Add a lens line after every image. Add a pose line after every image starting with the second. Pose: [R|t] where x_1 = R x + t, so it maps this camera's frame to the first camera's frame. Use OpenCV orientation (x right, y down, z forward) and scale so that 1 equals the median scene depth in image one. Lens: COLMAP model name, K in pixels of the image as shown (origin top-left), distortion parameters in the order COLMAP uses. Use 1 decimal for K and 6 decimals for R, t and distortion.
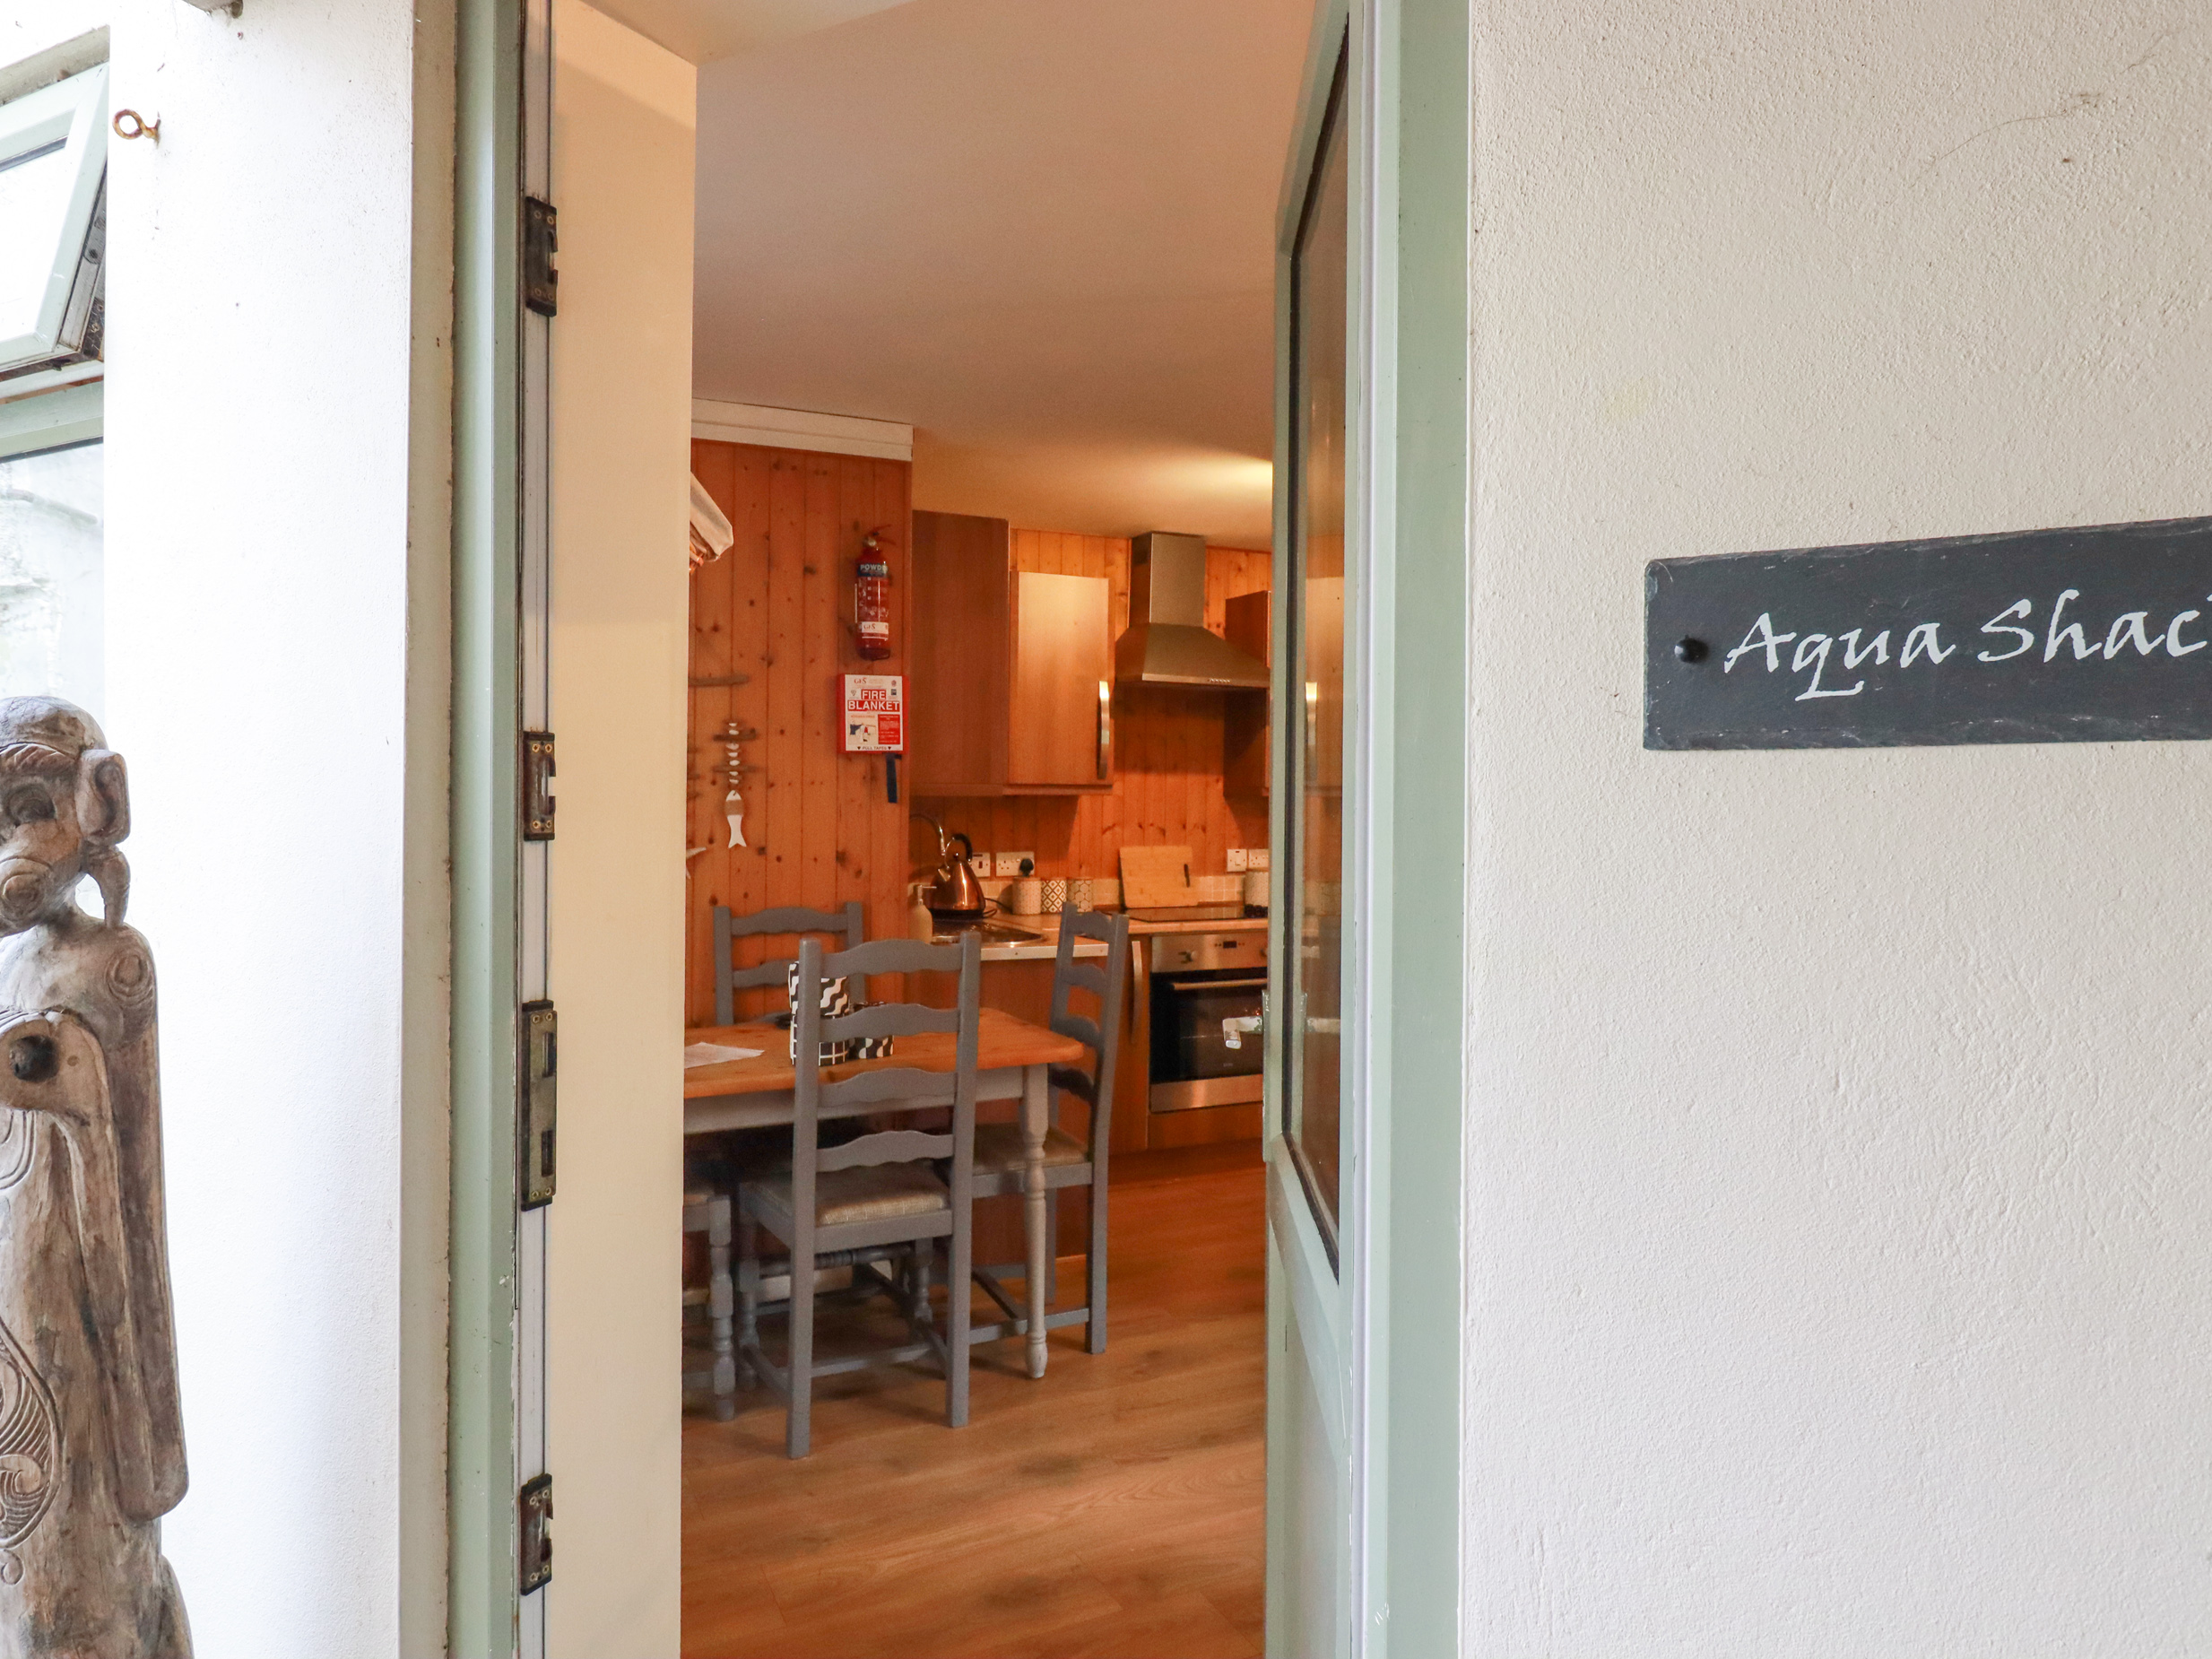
lens RADIAL K [[1354.1, 0, 1105.7], [0, 1354.1, 828.1], [0, 0, 1]] dist [-0.004930, -0.000285]
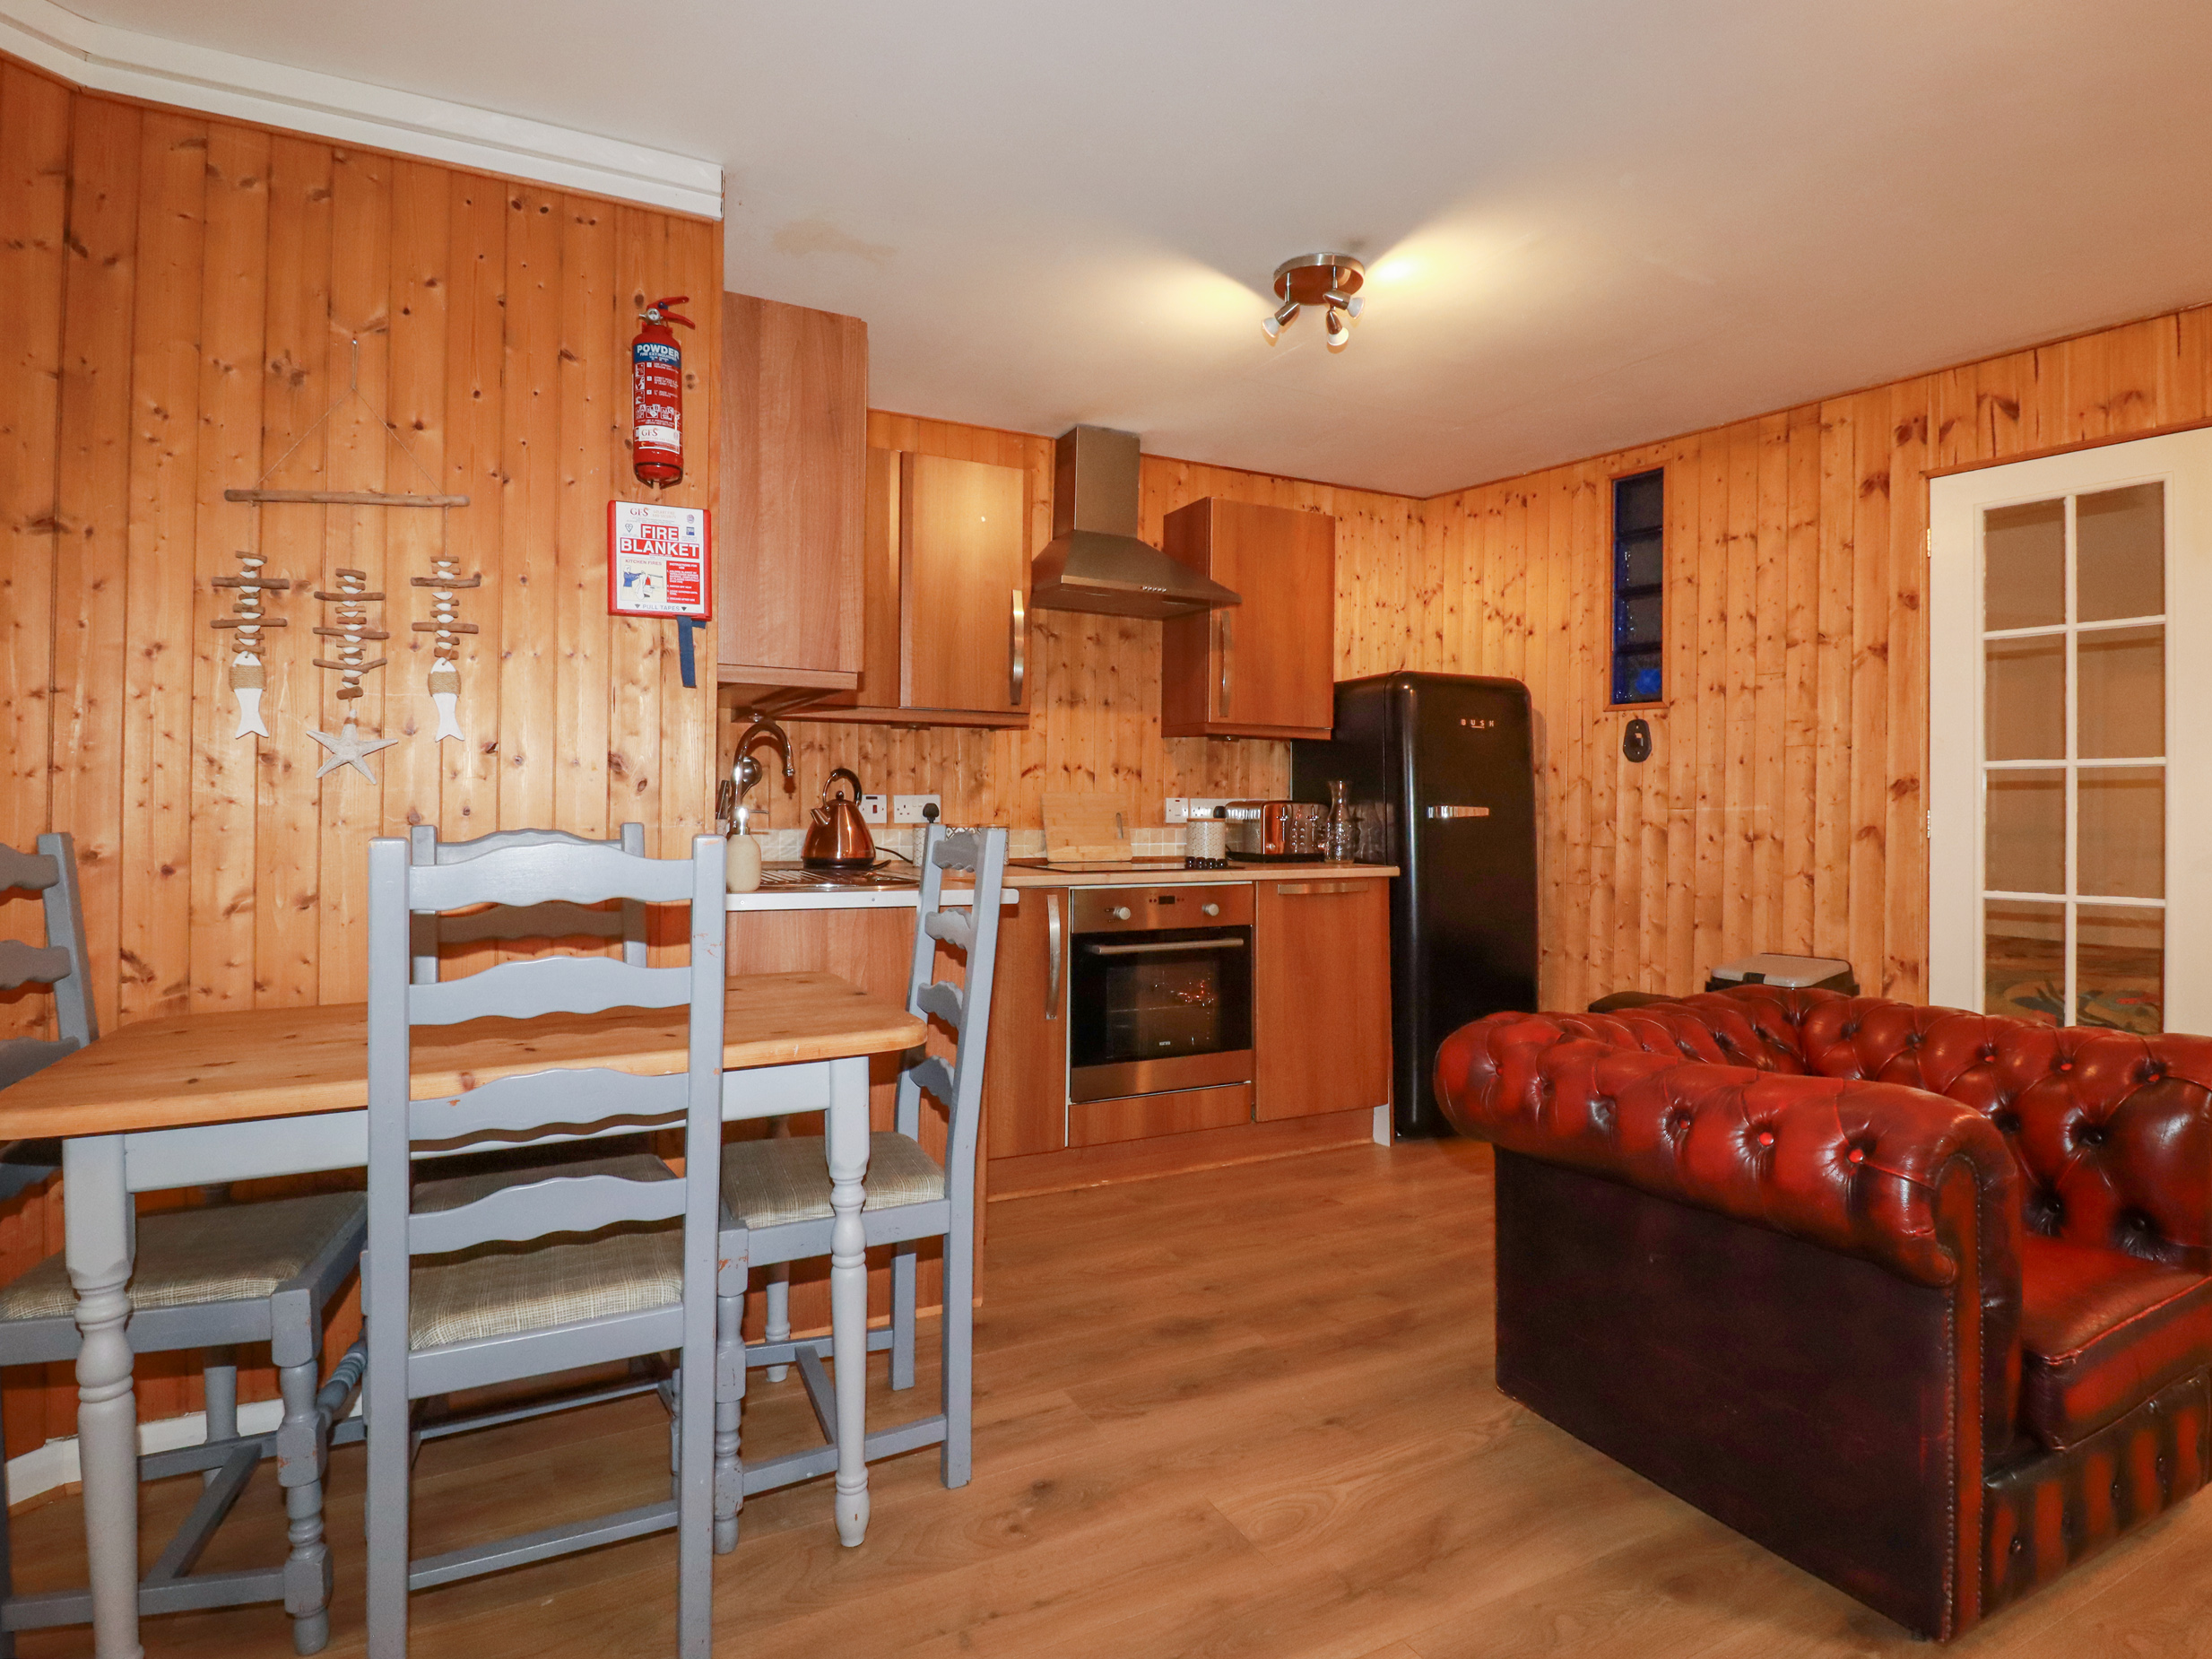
lens RADIAL K [[1165.7, 0, 1119.3], [0, 1165.7, 811.7], [0, 0, 1]] dist [0.008308, -0.016938]
pose [[0.999289, 0.000470, 0.037700, 0.047398], [0.000234, 0.999826, -0.018646, 0.059769], [-0.037702, 0.018641, 0.999115, 0.374848]]
